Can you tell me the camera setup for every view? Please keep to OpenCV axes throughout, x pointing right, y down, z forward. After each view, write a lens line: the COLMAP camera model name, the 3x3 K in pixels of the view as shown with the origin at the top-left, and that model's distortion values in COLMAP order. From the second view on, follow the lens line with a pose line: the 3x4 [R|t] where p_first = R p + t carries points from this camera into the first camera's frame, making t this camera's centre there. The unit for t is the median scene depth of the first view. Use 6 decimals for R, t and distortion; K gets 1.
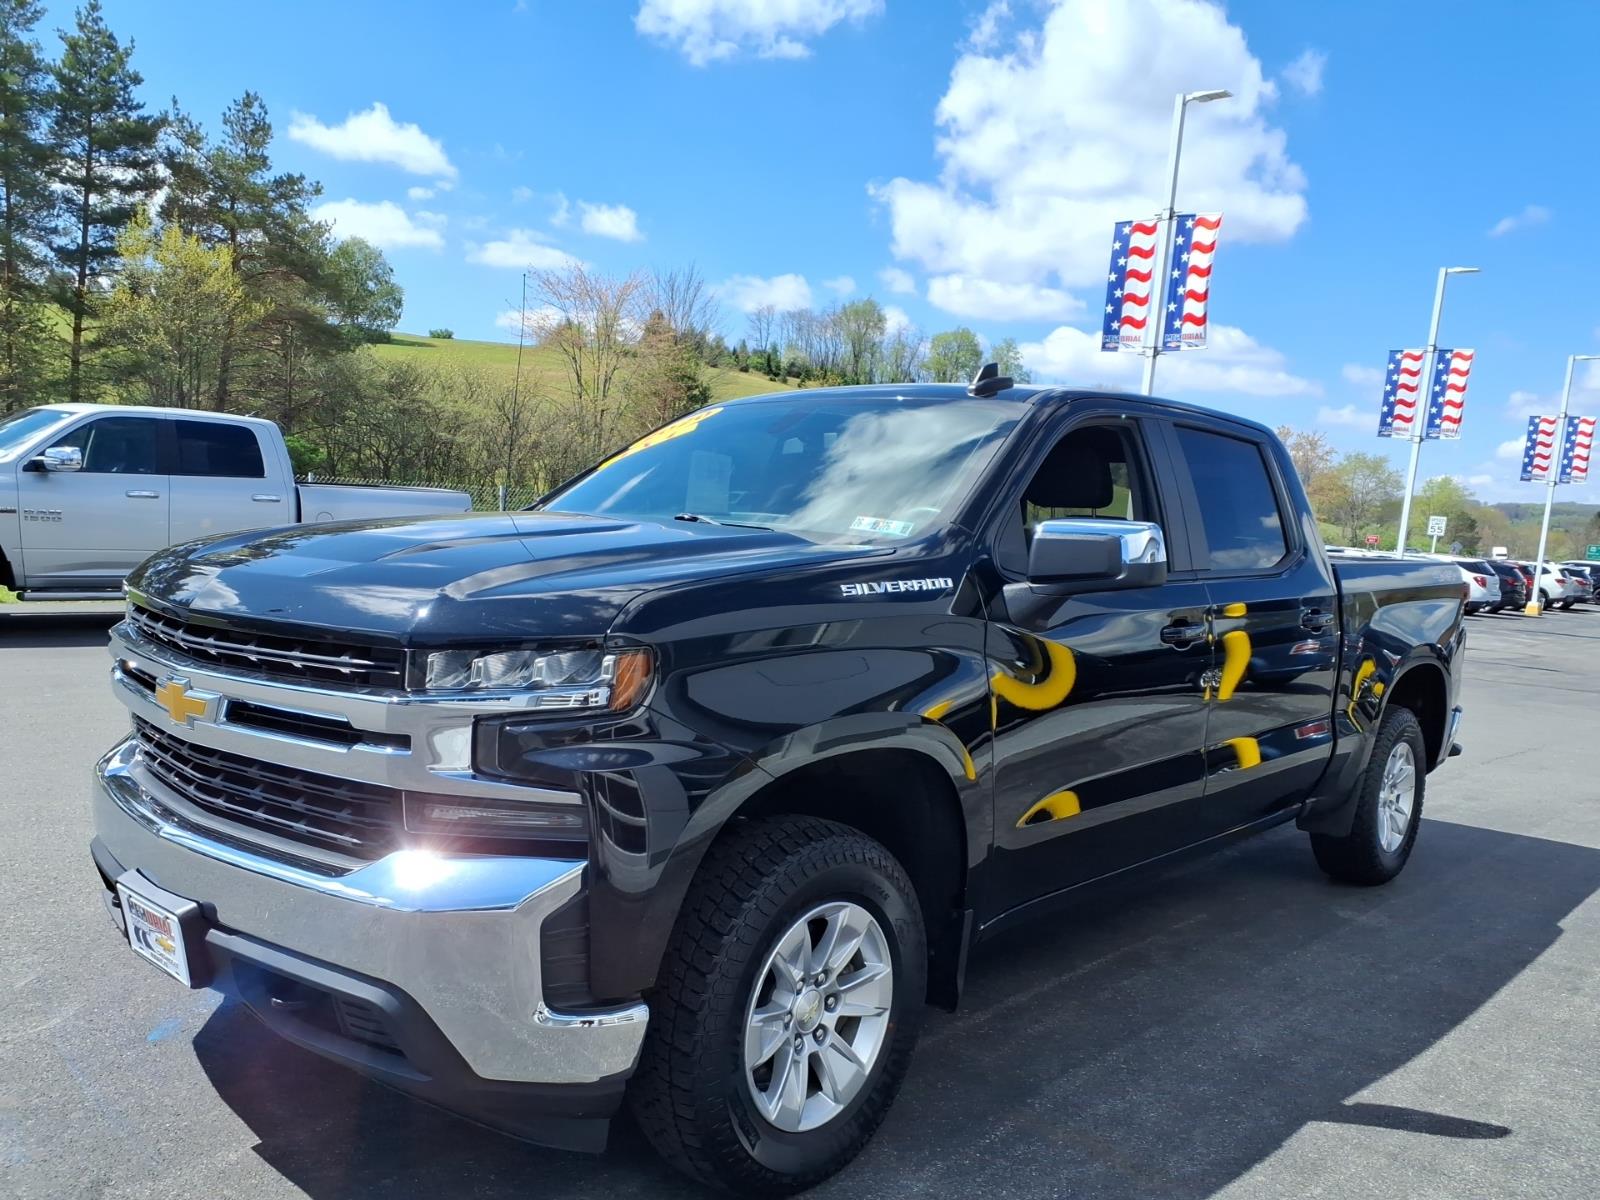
lens RADIAL K [[1312.1, 0, 786.0], [0, 1312.1, 628.9], [0, 0, 1]] dist [0.009972, -0.008481]
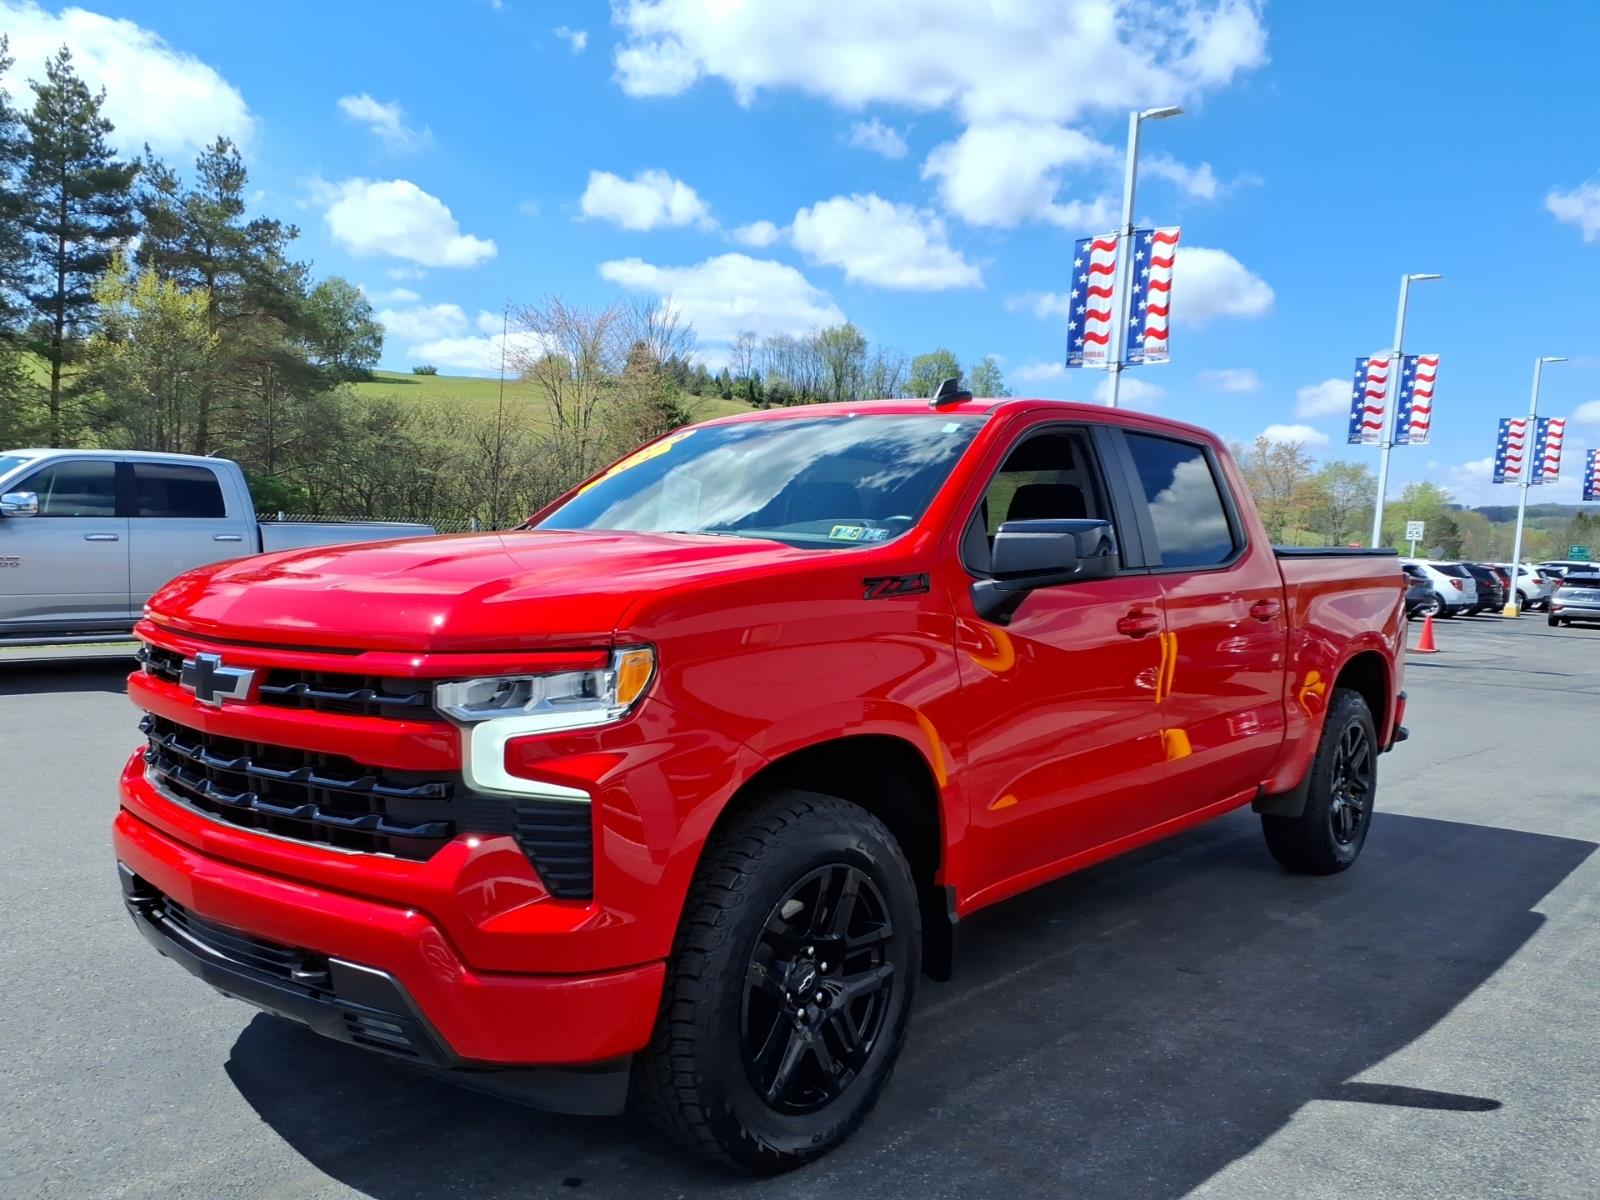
lens RADIAL K [[1308.0, 0, 787.3], [0, 1308.0, 632.7], [0, 0, 1]] dist [0.011675, -0.004757]
pose [[0.999500, -0.031096, 0.005731, 0.008465], [0.031182, 0.999391, -0.015668, 0.000722], [-0.005240, 0.015839, 0.999861, -0.000709]]
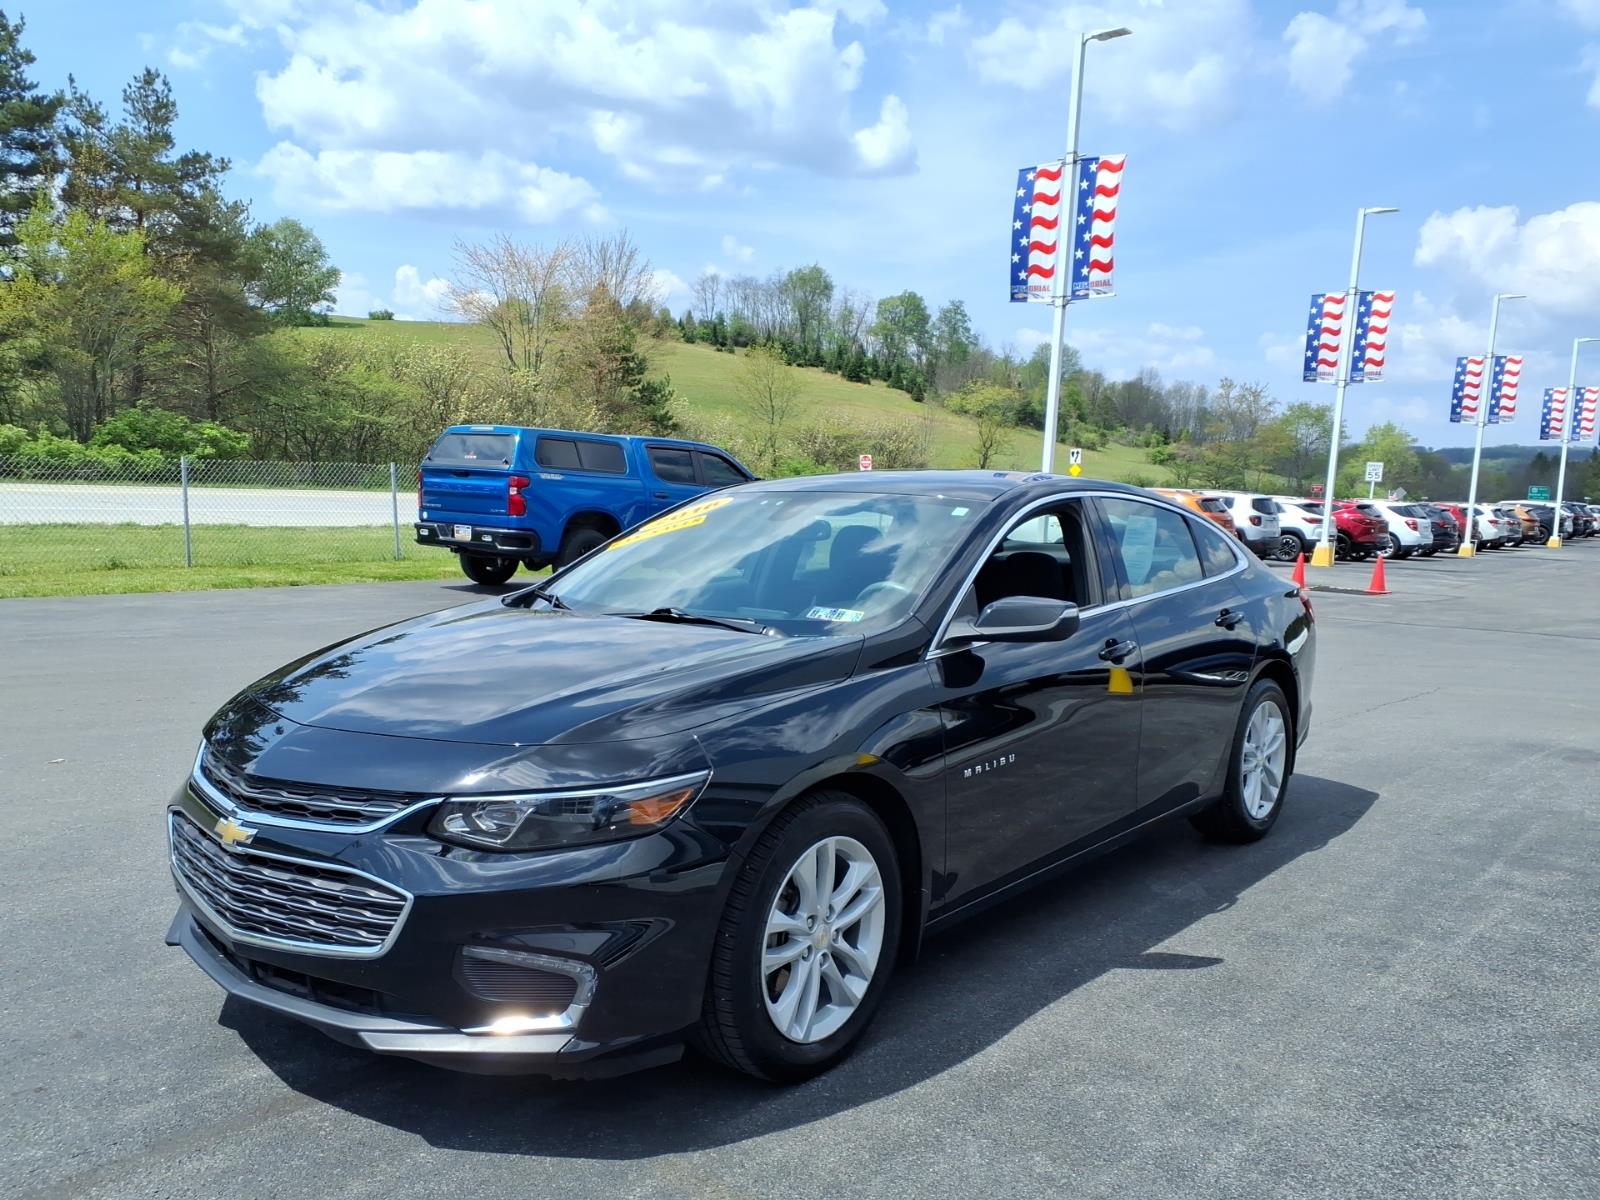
lens RADIAL K [[1308.0, 0, 796.0], [0, 1308.0, 622.2], [0, 0, 1]] dist [0.009455, -0.011510]
pose [[0.998705, -0.040557, 0.030714, 0.025362], [0.040033, 0.999045, 0.017487, 0.001511], [-0.031394, -0.016235, 0.999375, 0.018413]]
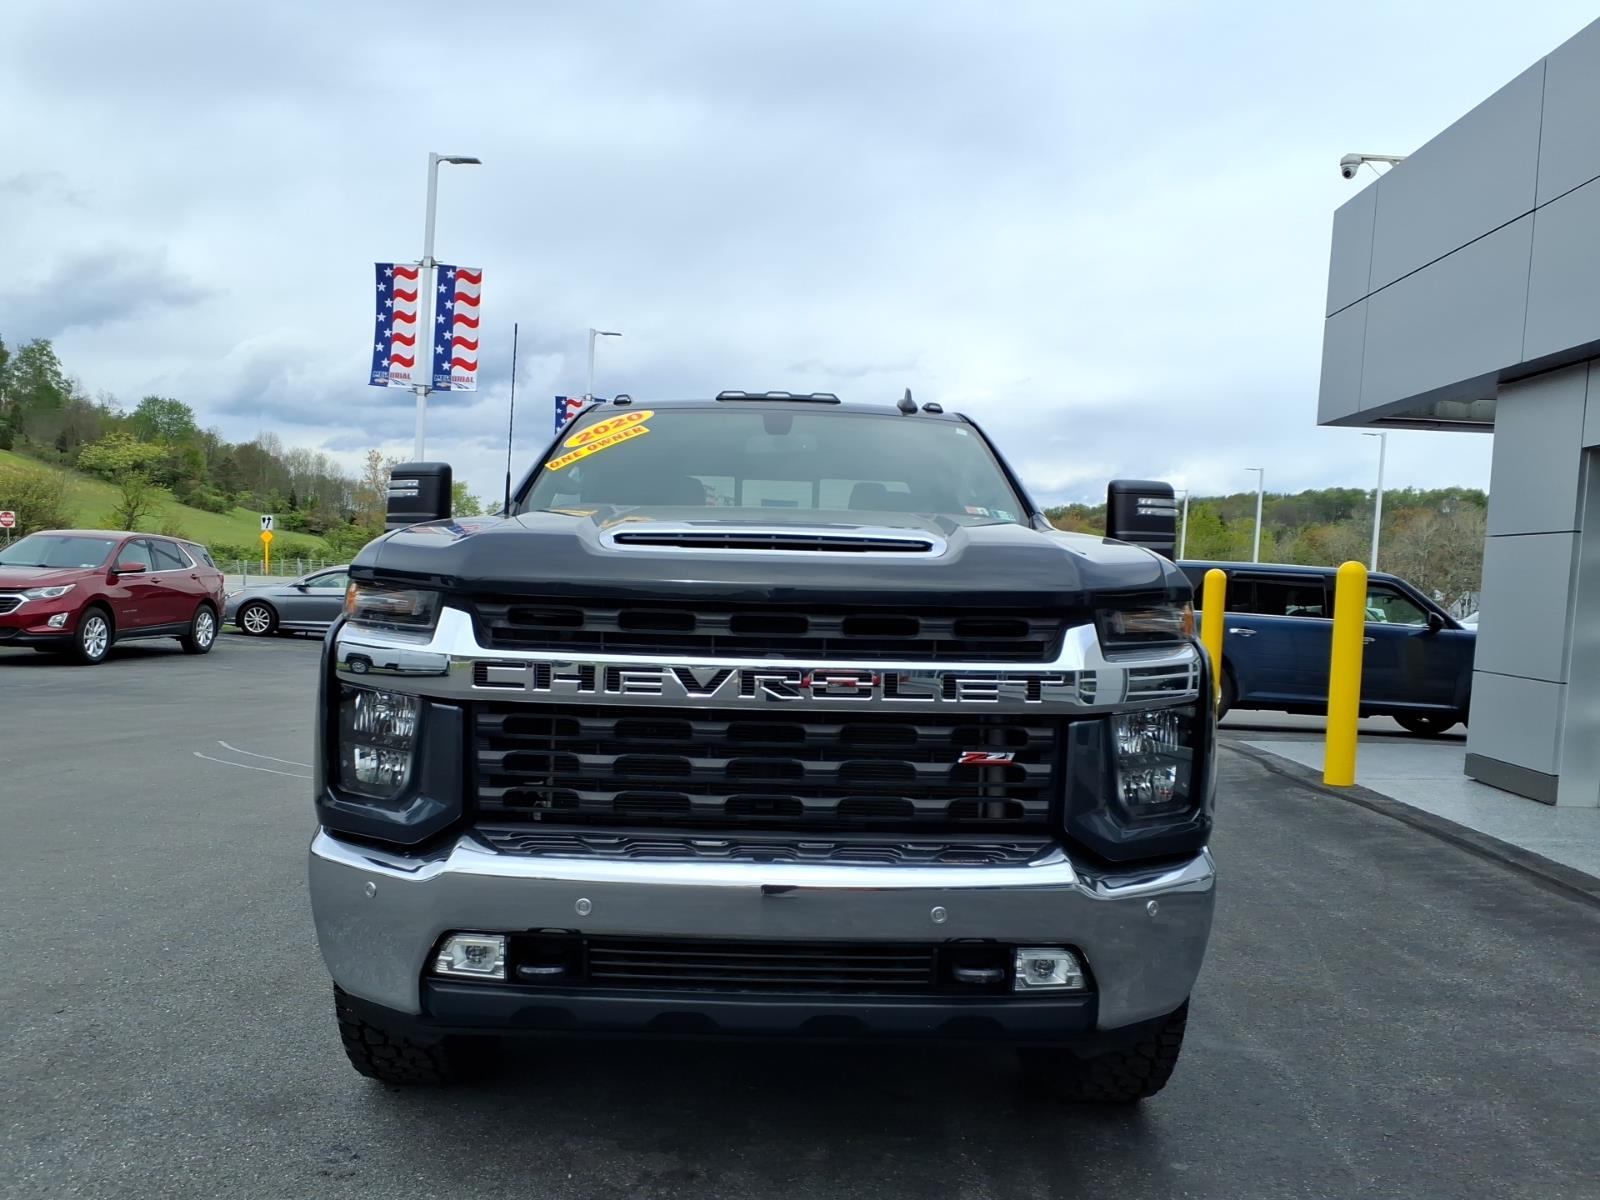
lens RADIAL K [[1318.2, 0, 797.3], [0, 1318.2, 606.8], [0, 0, 1]] dist [0.005308, -0.005885]
pose [[0.751032, -0.045524, 0.658695, -0.121167], [0.066050, 0.997796, -0.006349, -0.005218], [-0.656954, 0.048276, 0.752384, 0.003404]]
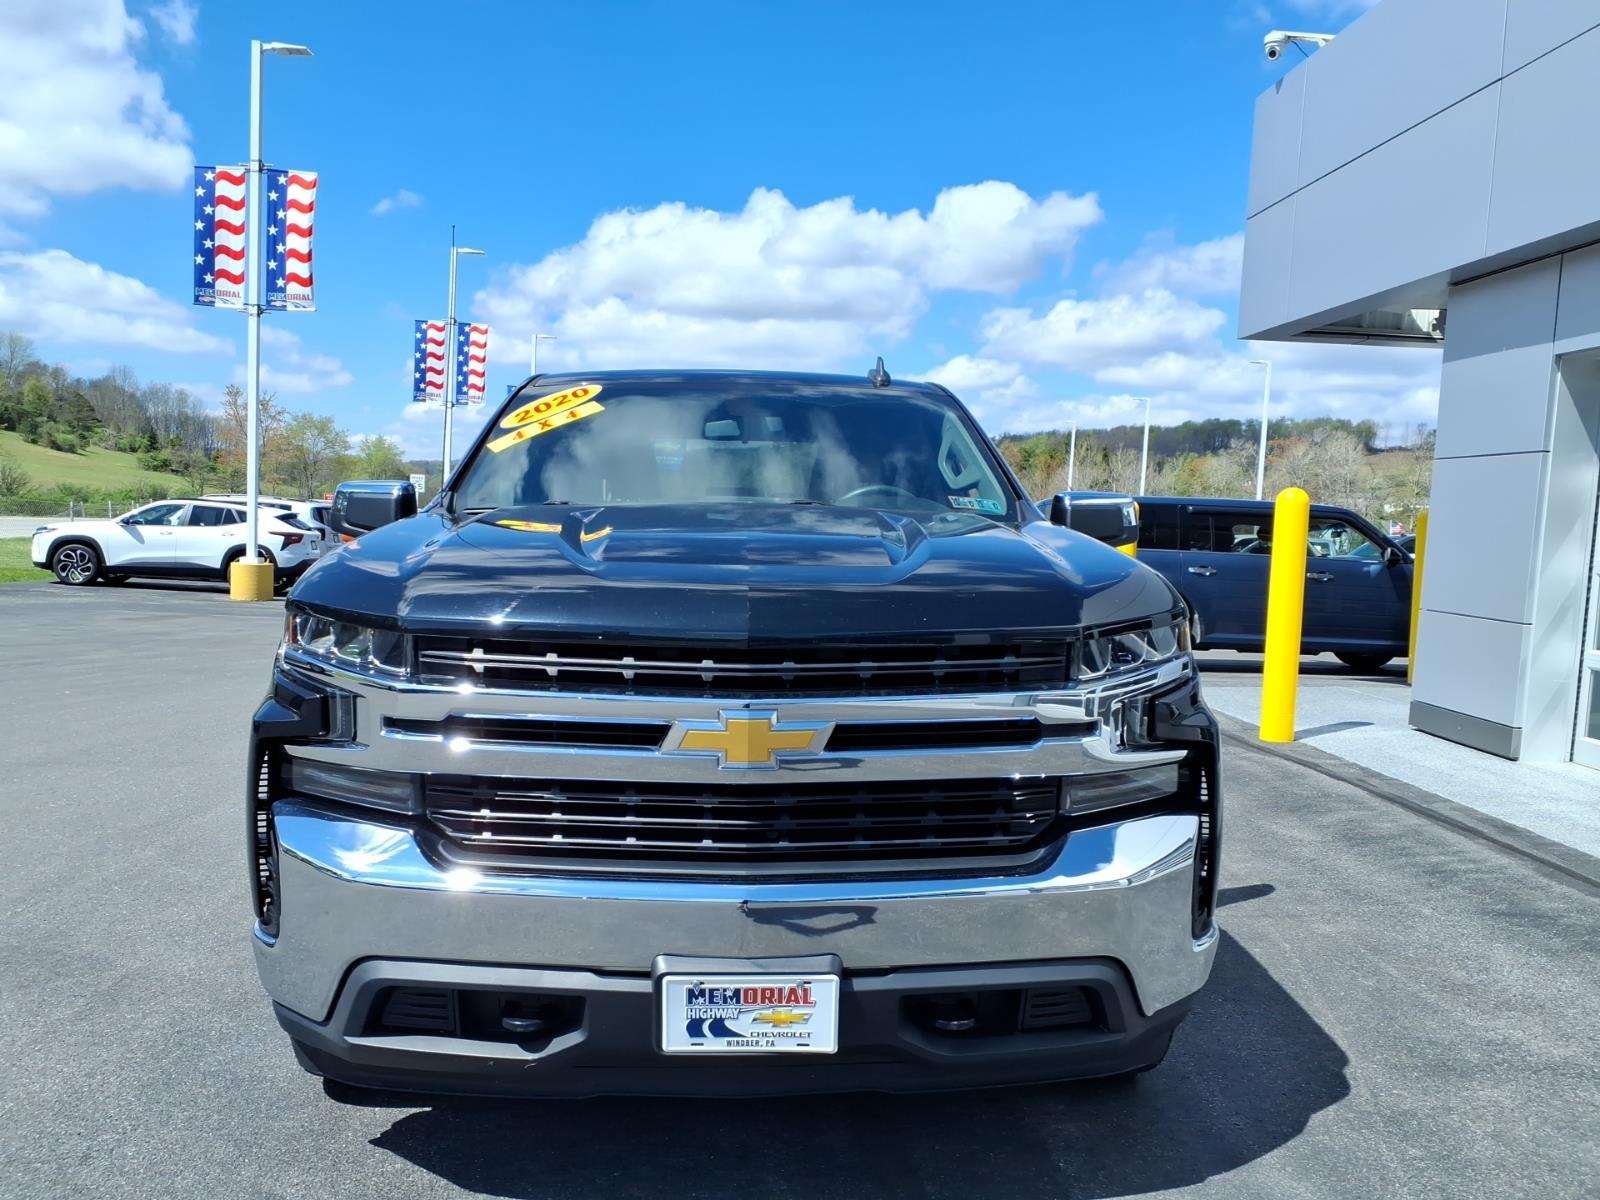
lens RADIAL K [[1308.0, 0, 796.0], [0, 1308.0, 622.2], [0, 0, 1]] dist [0.009455, -0.011510]
pose [[0.694229, -0.099573, 0.712833, -0.089201], [0.080380, 0.994915, 0.060694, -0.006223], [-0.715252, 0.015162, 0.698702, 0.031970]]
